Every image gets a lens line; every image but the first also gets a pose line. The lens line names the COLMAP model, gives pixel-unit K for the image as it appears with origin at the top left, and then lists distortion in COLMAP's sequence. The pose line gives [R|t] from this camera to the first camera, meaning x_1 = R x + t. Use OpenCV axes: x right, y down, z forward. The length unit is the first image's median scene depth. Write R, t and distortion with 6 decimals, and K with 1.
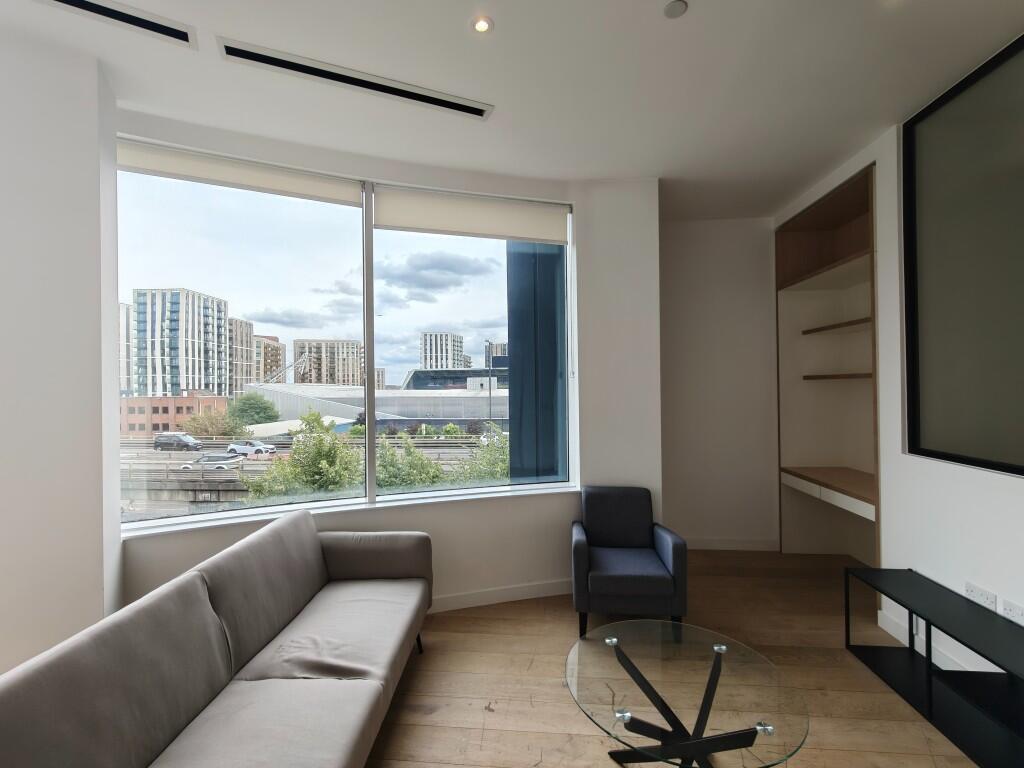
lens RADIAL K [[458.6, 0, 506.9], [0, 458.6, 384.3], [0, 0, 1]] dist [-0.002777, 0.001228]
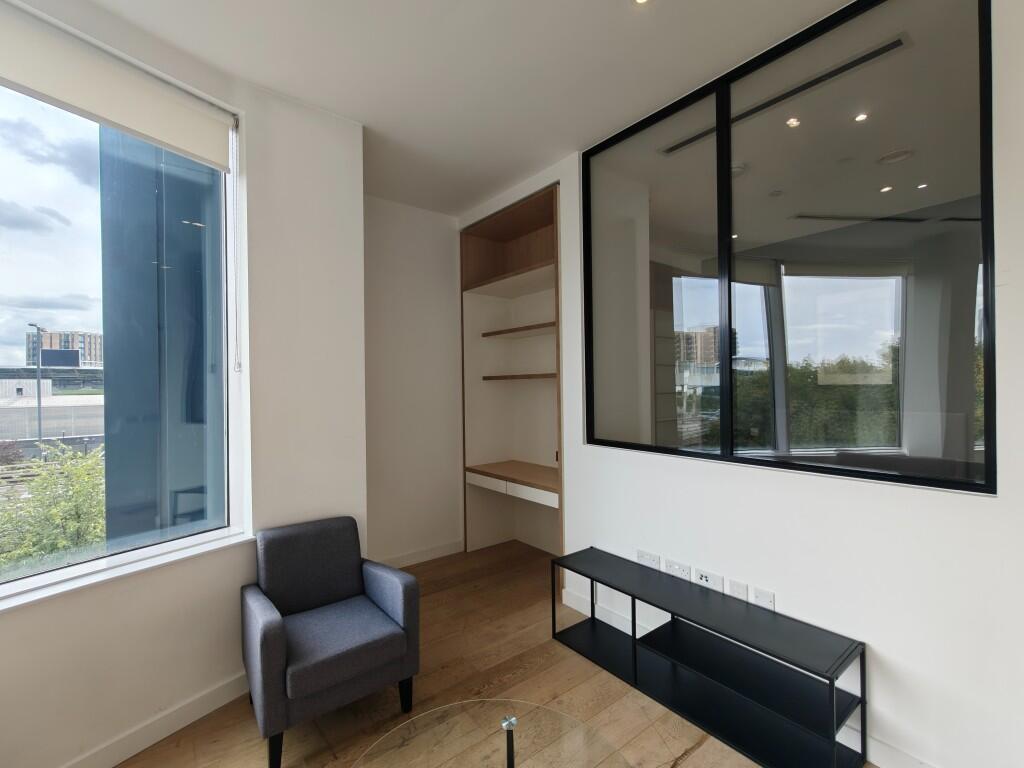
lens RADIAL K [[458.6, 0, 511.3], [0, 458.6, 386.6], [0, 0, 1]] dist [-0.002777, 0.001228]
pose [[0.721555, 0.003796, 0.692347, -0.037898], [-0.000002, 0.999985, -0.005480, 0.013379], [-0.692357, 0.003953, 0.721544, 0.275234]]
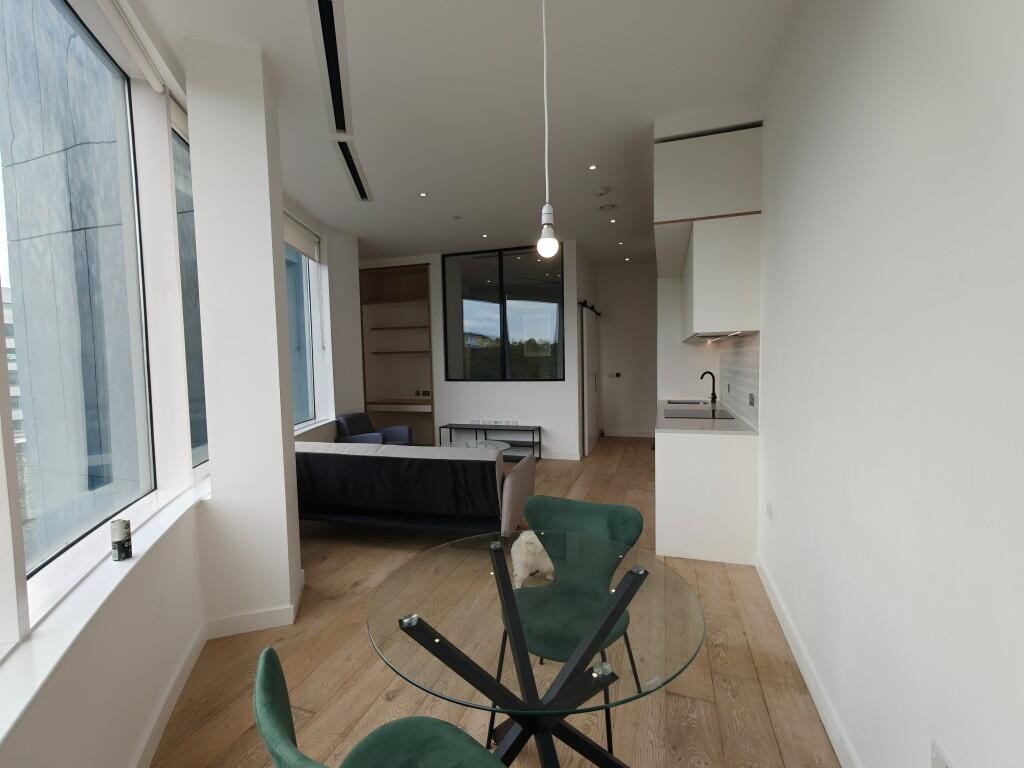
lens RADIAL K [[458.6, 0, 508.8], [0, 458.6, 383.9], [0, 0, 1]] dist [-0.002777, 0.001228]
pose [[0.224297, -0.051318, 0.973169, -1.435603], [0.012880, 0.998681, 0.049695, 0.034169], [-0.974436, 0.001388, 0.224663, 0.045332]]
